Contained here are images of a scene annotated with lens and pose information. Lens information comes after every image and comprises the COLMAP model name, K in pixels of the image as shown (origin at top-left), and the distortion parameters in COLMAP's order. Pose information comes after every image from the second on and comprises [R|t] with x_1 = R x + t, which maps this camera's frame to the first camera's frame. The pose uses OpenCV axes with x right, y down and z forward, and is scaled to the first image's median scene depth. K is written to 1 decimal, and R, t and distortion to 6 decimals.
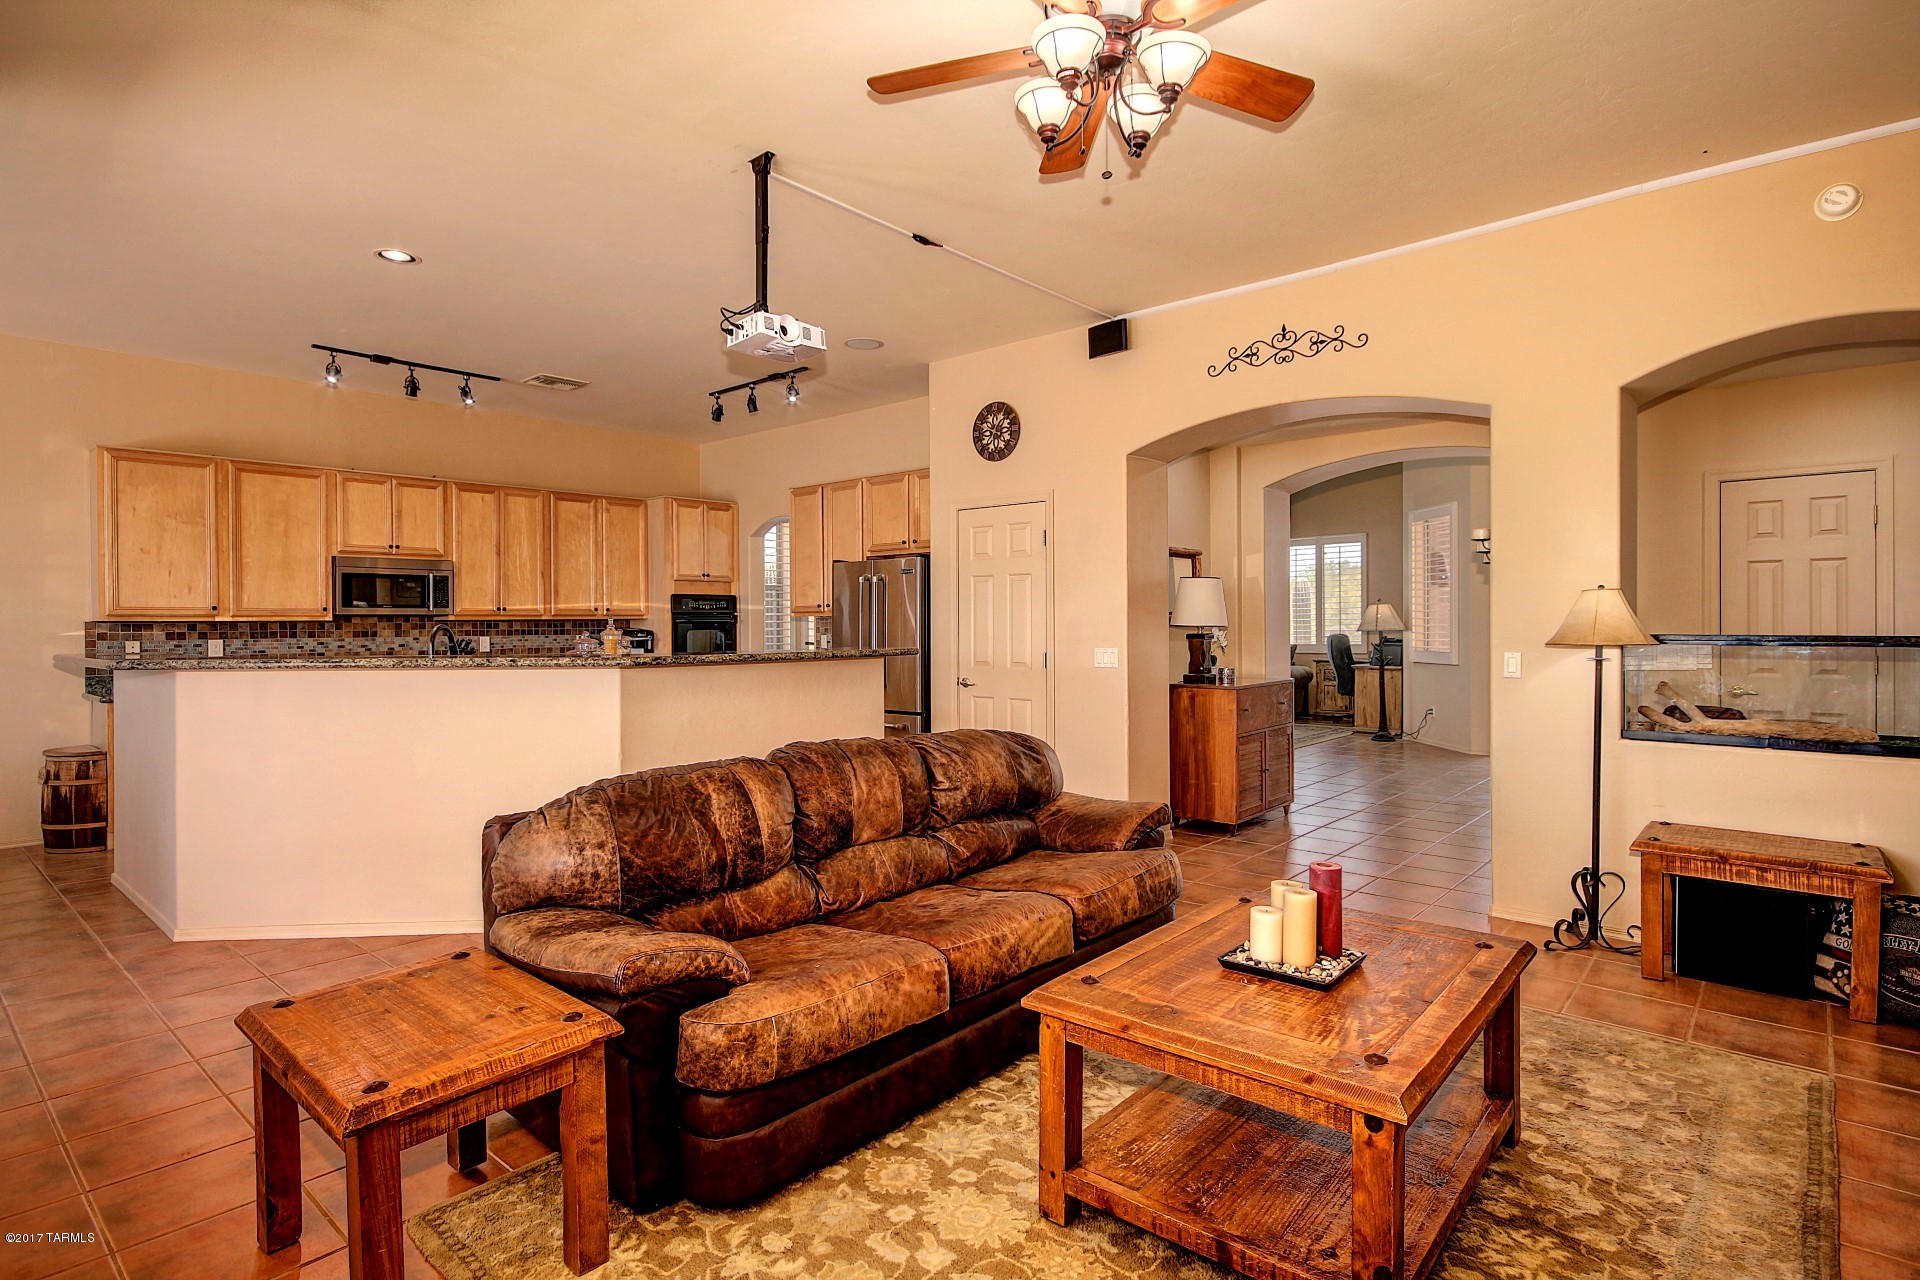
lens RADIAL K [[971.0, 0, 949.6], [0, 971.0, 631.1], [0, 0, 1]] dist [-0.006884, 0.000185]
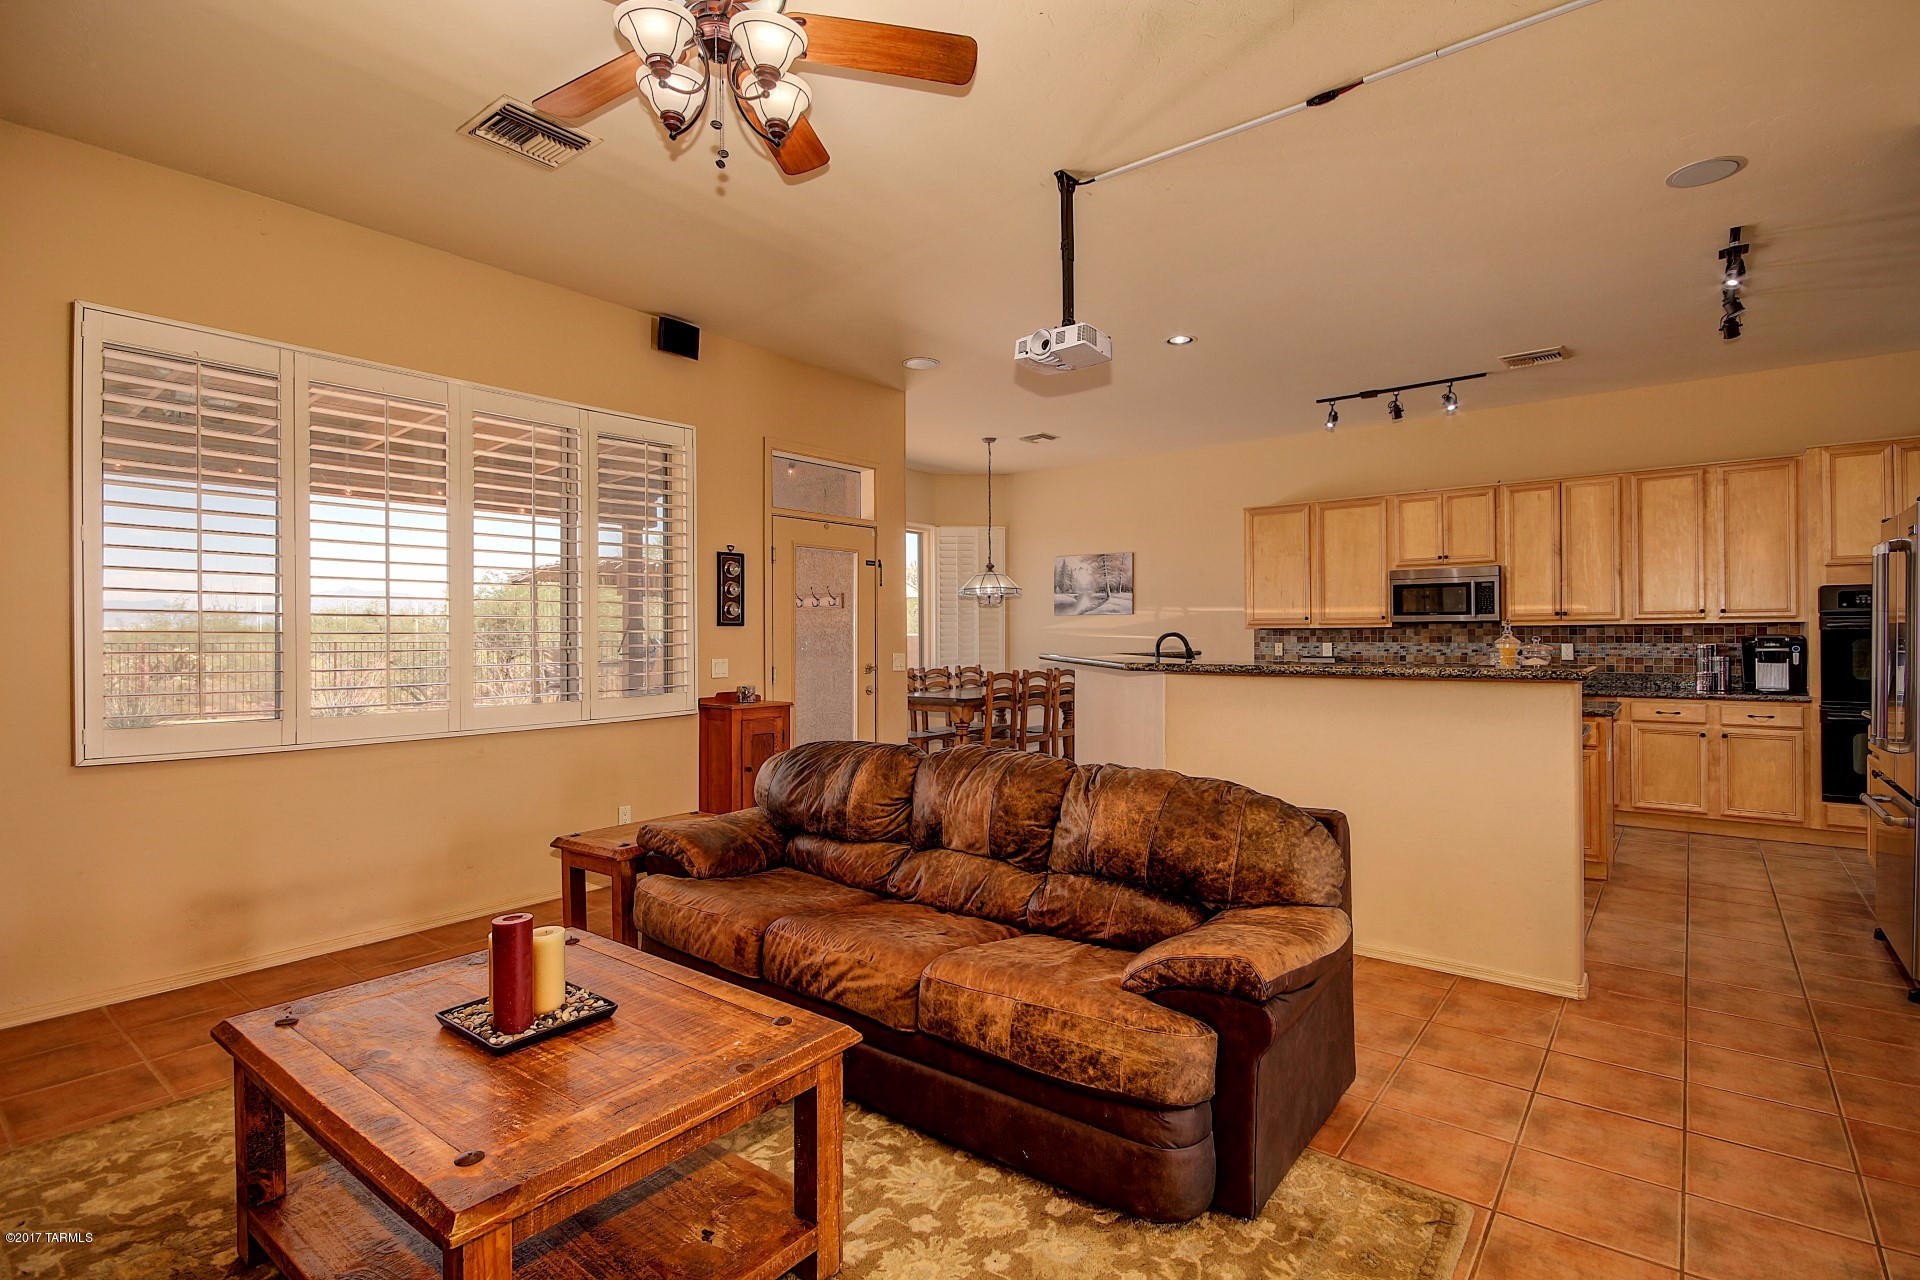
lens RADIAL K [[920.0, 0, 997.3], [0, 920.0, 633.3], [0, 0, 1]] dist [0.009061, -0.002527]
pose [[0.073468, 0.004692, -0.997287, 0.410756], [-0.004133, 0.999982, 0.004400, -0.006668], [0.997289, 0.003799, 0.073487, 0.453614]]
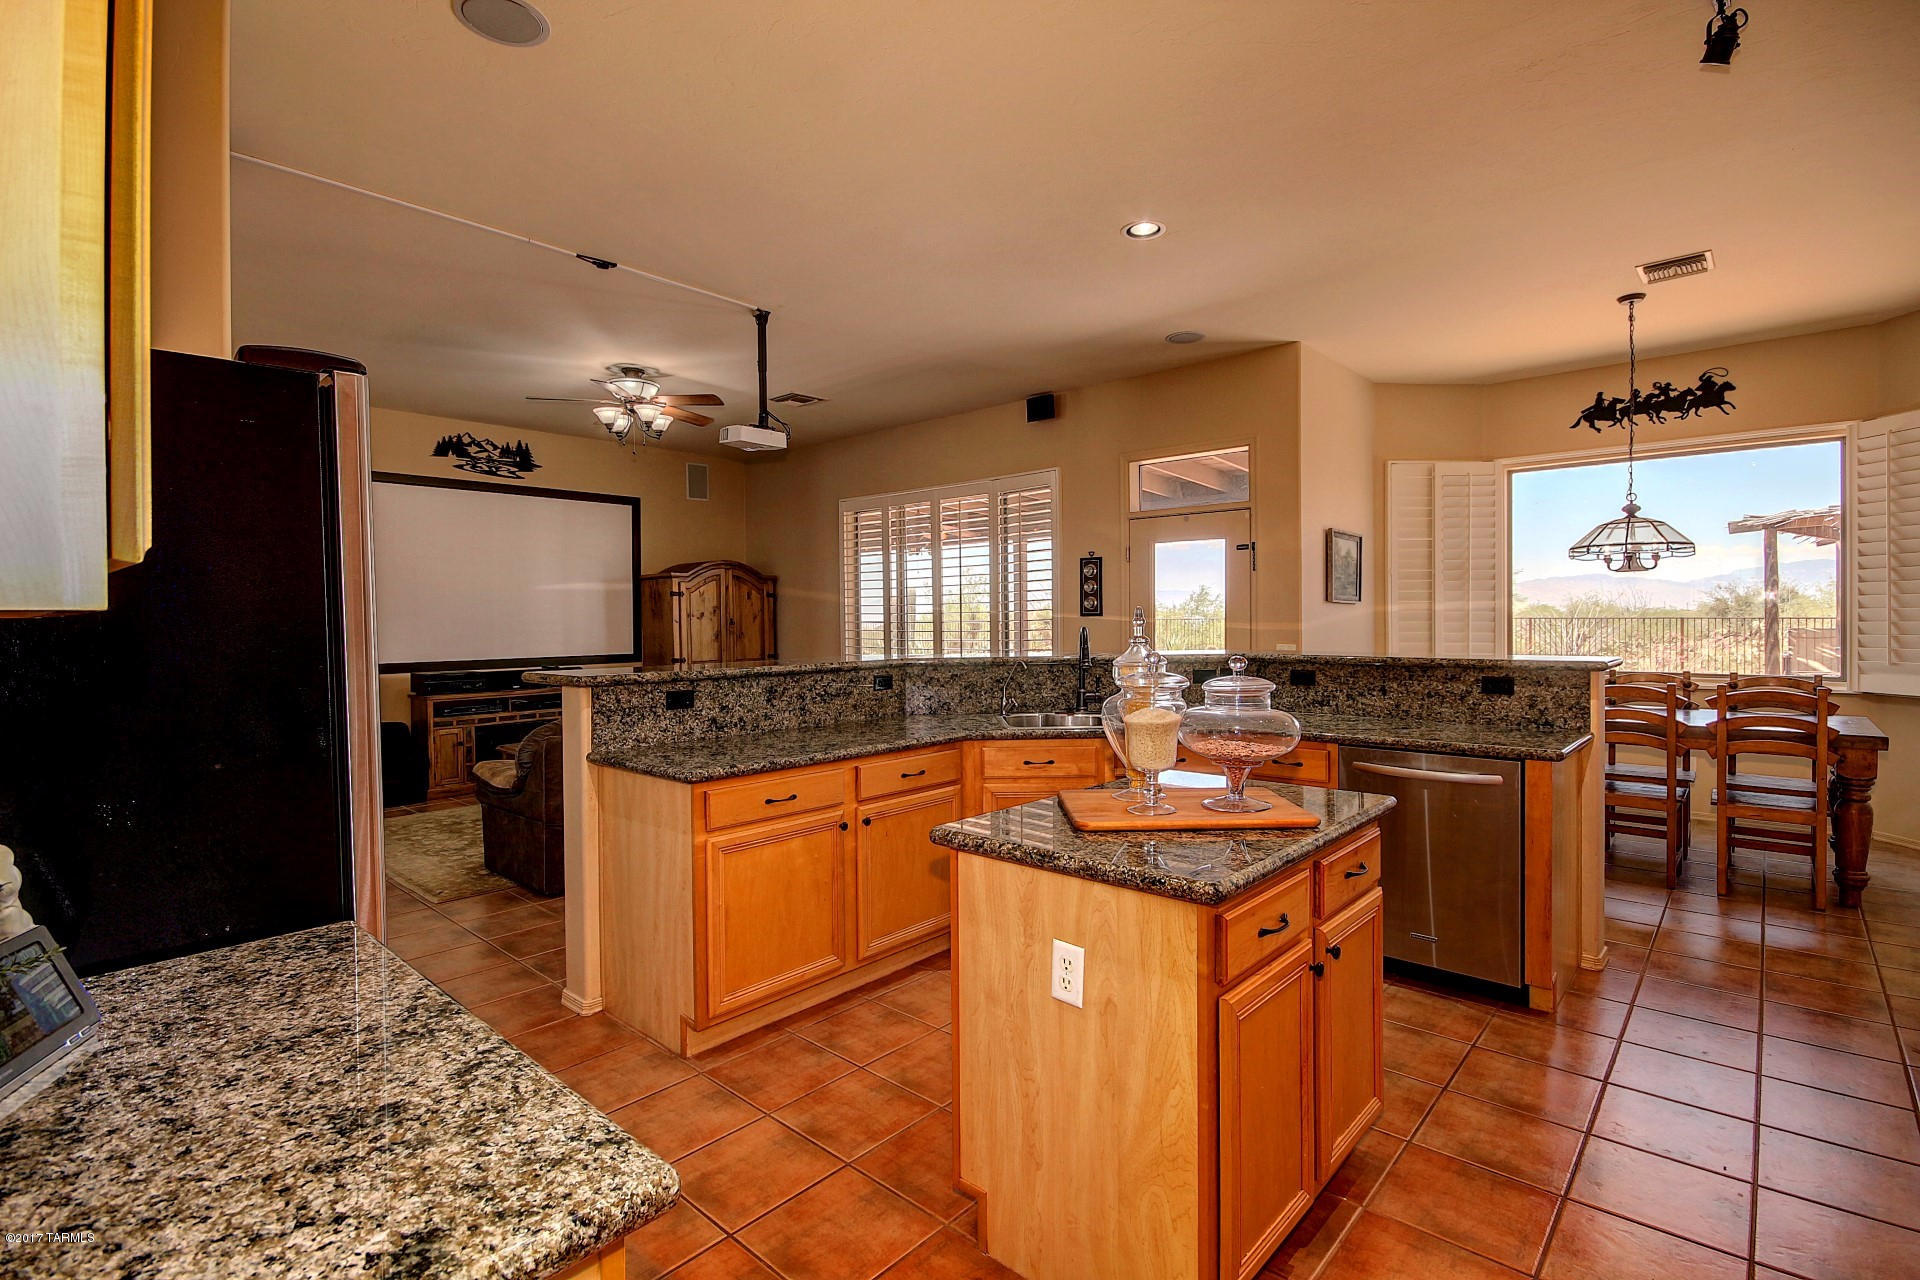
lens RADIAL K [[920.0, 0, 955.2], [0, 920.0, 632.0], [0, 0, 1]] dist [0.009061, -0.002527]
pose [[-0.999239, 0.012558, 0.036917, -0.290635], [0.013391, 0.999659, 0.022400, -0.015590], [-0.036623, 0.022878, -0.999067, 1.284796]]
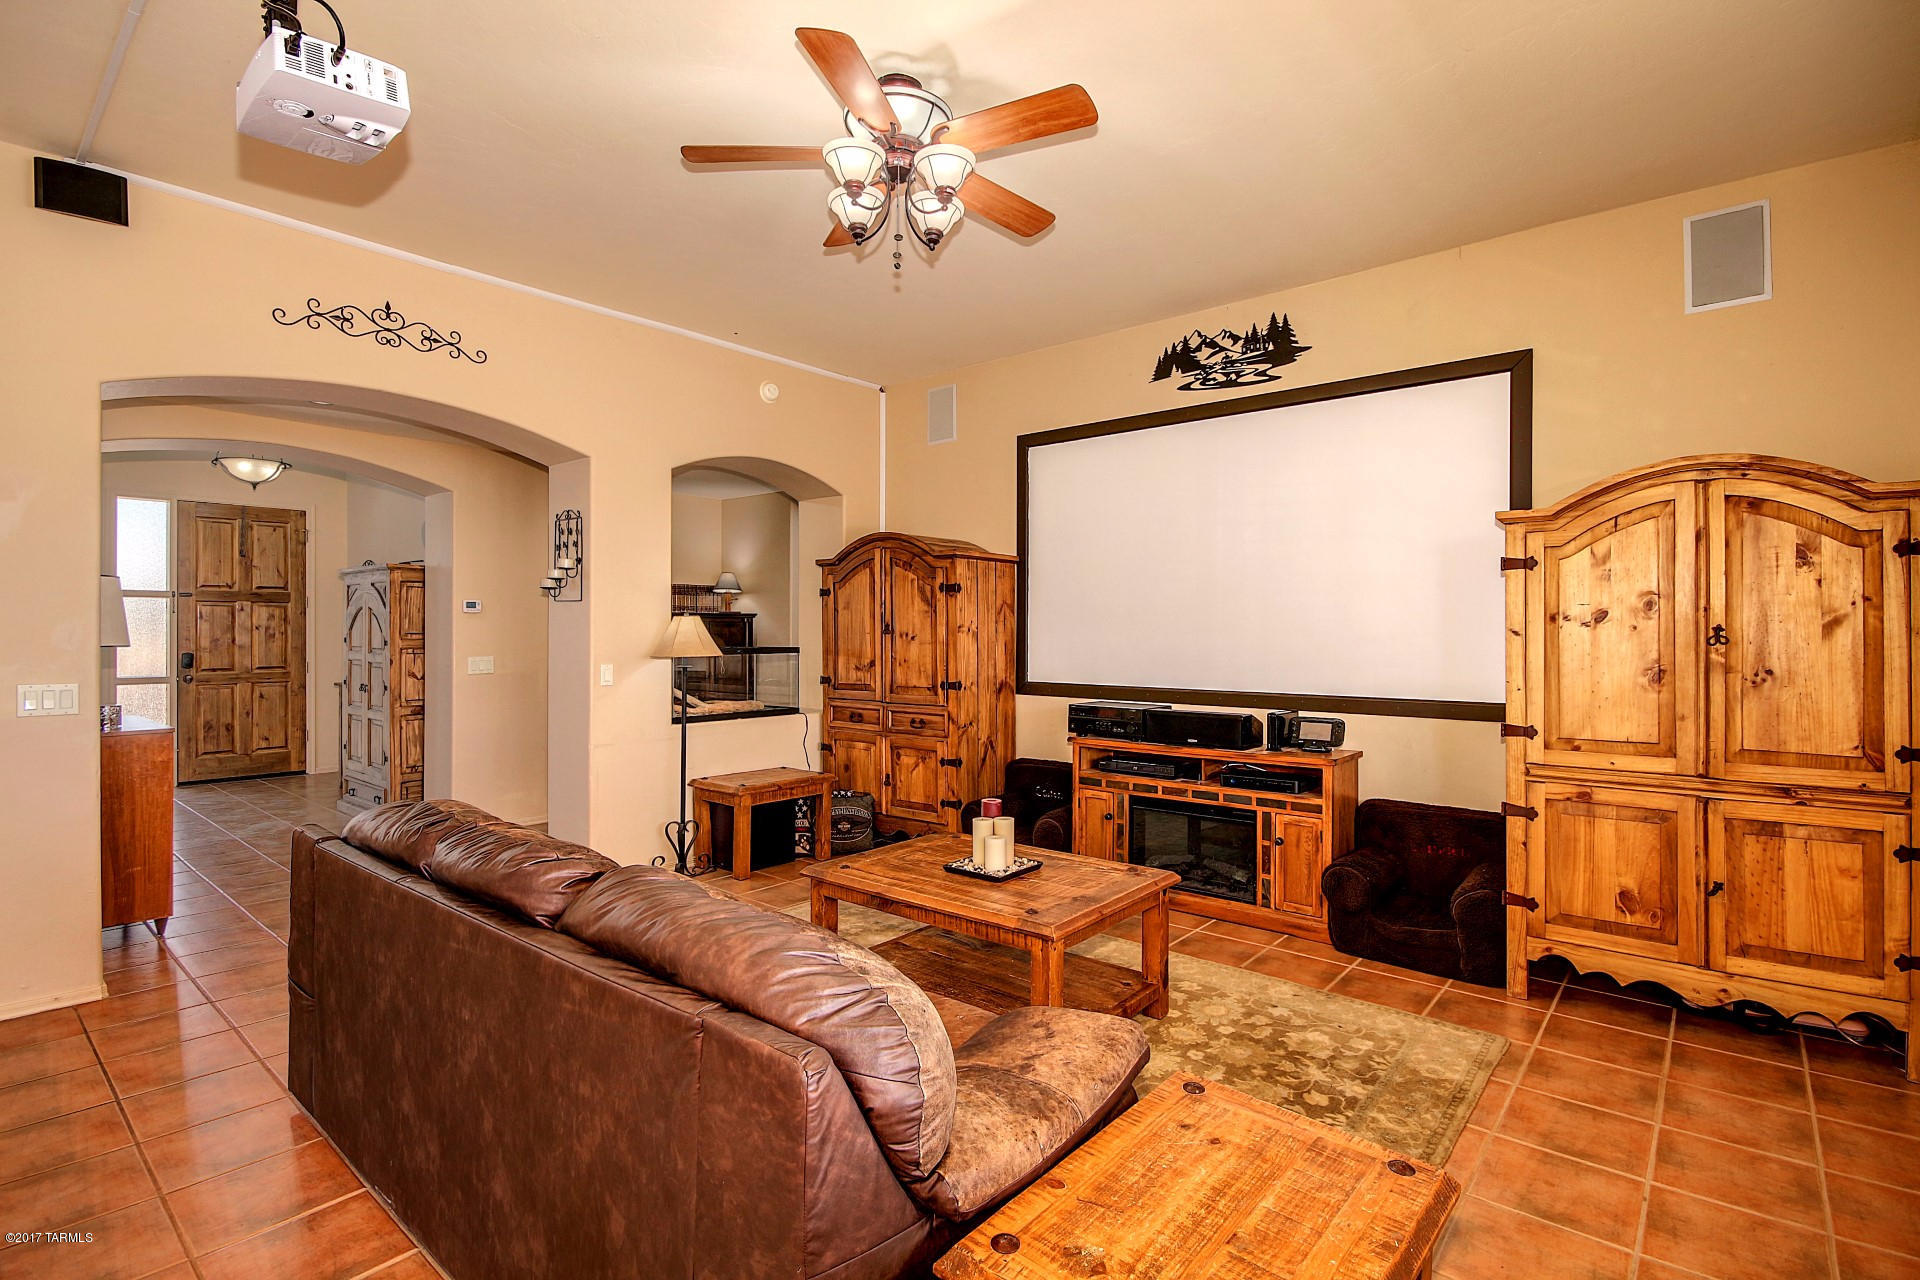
lens RADIAL K [[920.0, 0, 947.3], [0, 920.0, 638.2], [0, 0, 1]] dist [0.009061, -0.002527]
pose [[-0.019228, 0.000548, 0.999815, -0.362673], [0.000426, 1.000000, -0.000540, -0.003700], [-0.999815, 0.000415, -0.019228, 0.391137]]
